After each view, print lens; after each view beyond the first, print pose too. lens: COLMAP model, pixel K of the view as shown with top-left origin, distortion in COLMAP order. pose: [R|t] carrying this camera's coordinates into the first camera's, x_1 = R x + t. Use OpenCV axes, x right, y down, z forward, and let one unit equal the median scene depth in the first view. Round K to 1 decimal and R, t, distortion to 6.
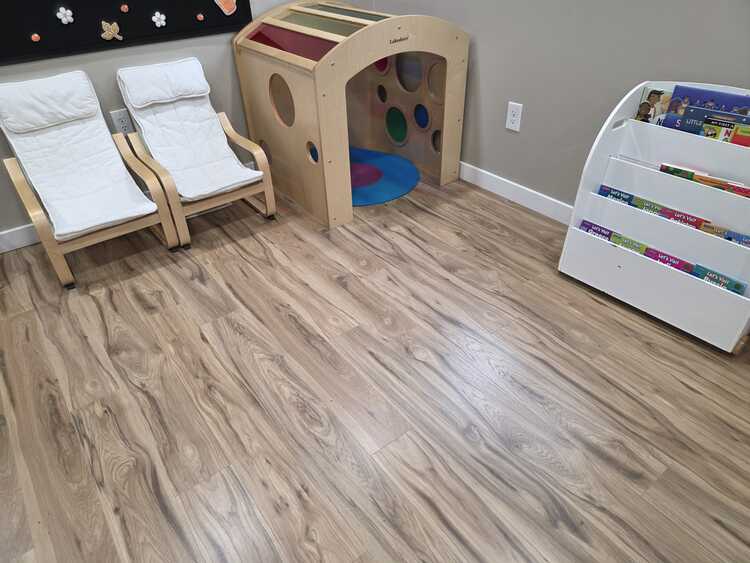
lens RADIAL K [[504.0, 0, 375.1], [0, 504.0, 282.6], [0, 0, 1]] dist [0.026860, -0.002055]
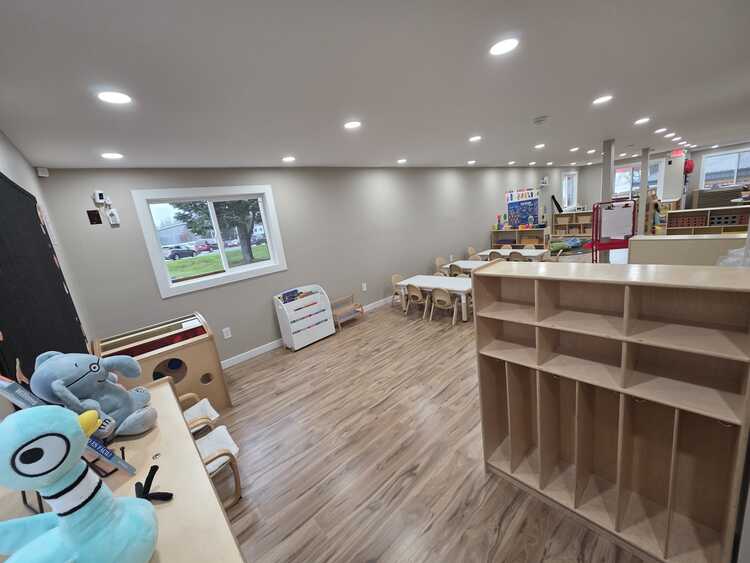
lens RADIAL K [[299.3, 0, 374.1], [0, 299.3, 281.1], [0, 0, 1]] dist [-0.000149, 0.000003]
pose [[-0.082463, -0.184358, 0.979394, -1.576822], [0.684004, 0.704257, 0.190159, -0.384665], [-0.724802, 0.685590, 0.068026, 0.255880]]
